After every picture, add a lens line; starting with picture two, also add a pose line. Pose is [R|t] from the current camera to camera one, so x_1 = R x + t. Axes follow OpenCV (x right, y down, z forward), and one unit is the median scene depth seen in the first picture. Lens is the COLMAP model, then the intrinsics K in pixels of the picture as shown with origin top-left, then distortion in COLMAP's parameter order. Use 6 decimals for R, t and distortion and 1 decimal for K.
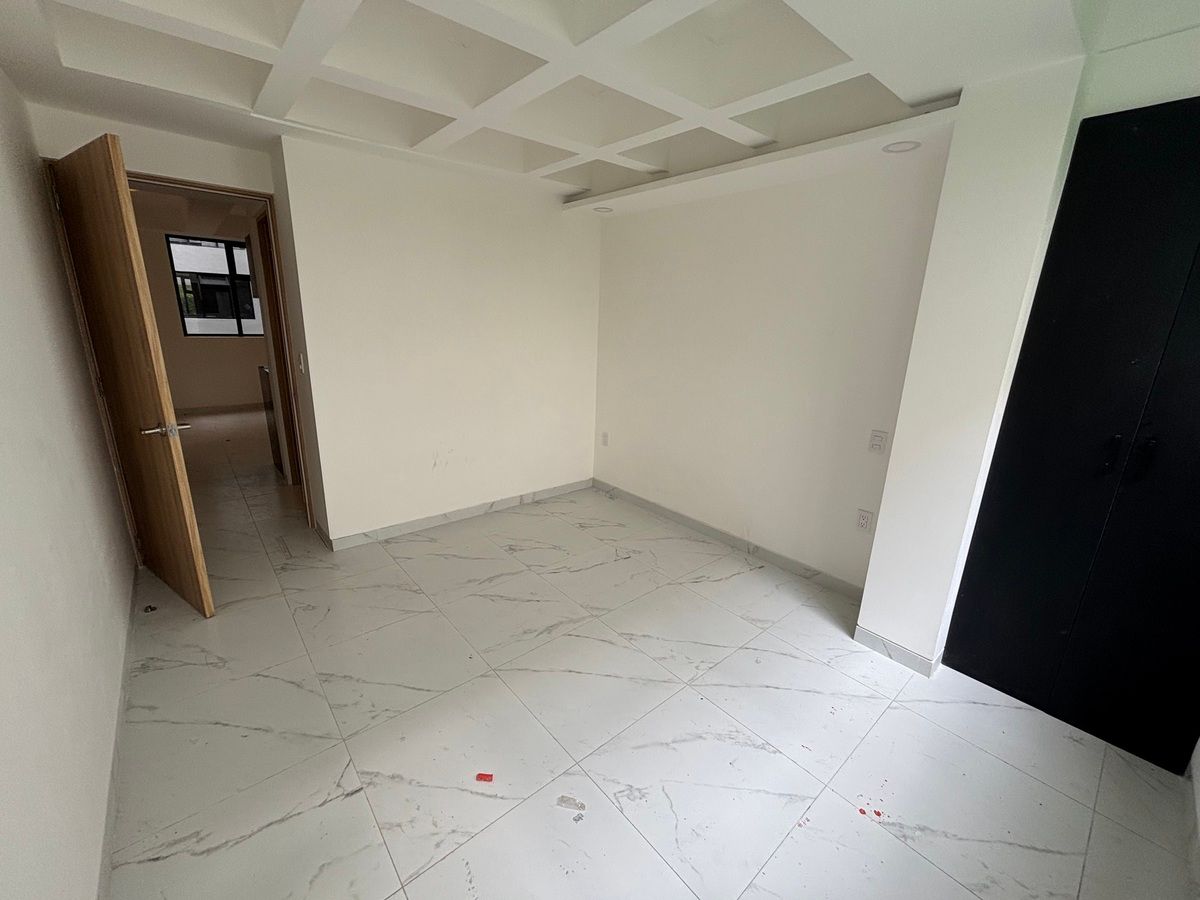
lens RADIAL K [[484.6, 0, 600.0], [0, 484.6, 450.0], [0, 0, 1]] dist [-0.002730, -0.000635]
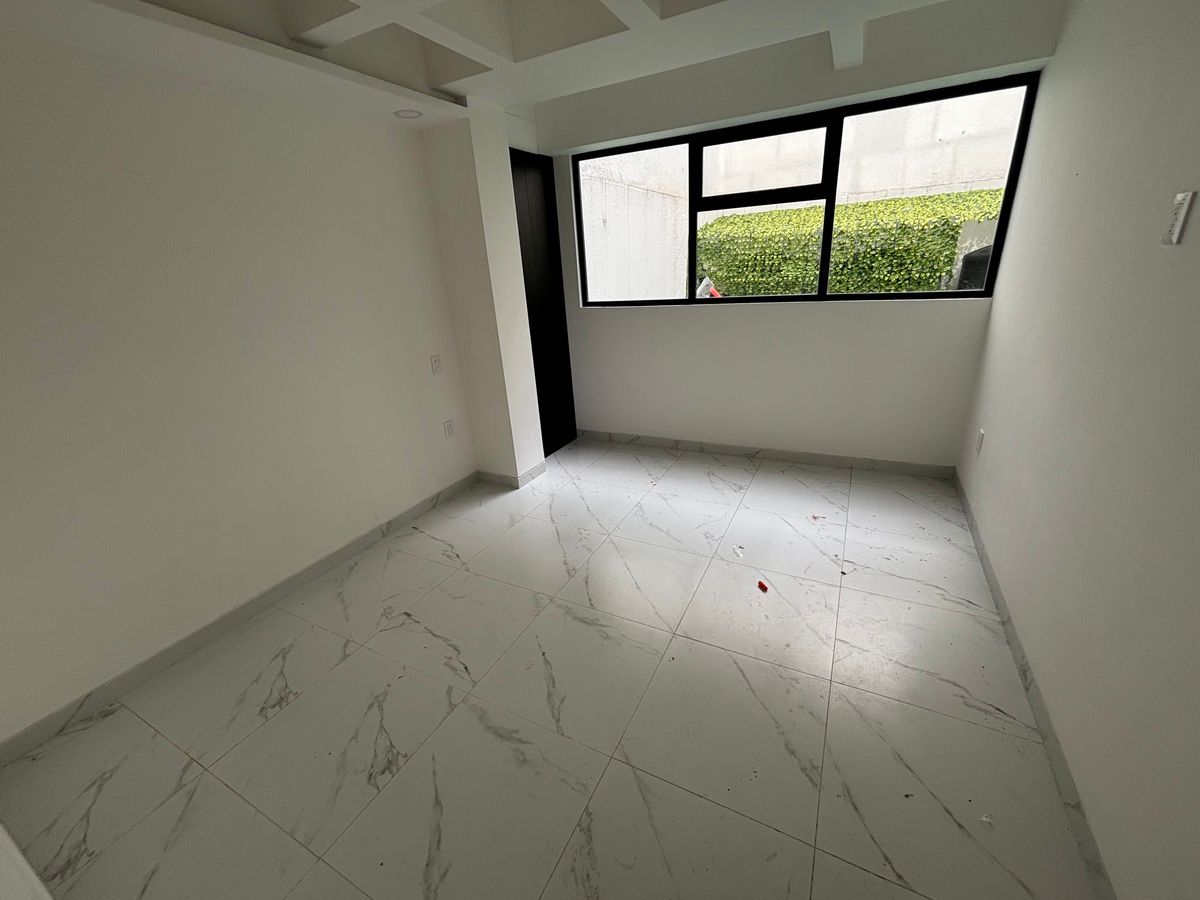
lens RADIAL K [[484.6, 0, 600.0], [0, 484.6, 450.0], [0, 0, 1]] dist [-0.002730, -0.000635]
pose [[-0.378168, -0.342821, 0.859920, -0.655128], [0.293216, 0.836720, 0.462520, -0.256357], [-0.878074, 0.427052, -0.215900, 0.893526]]
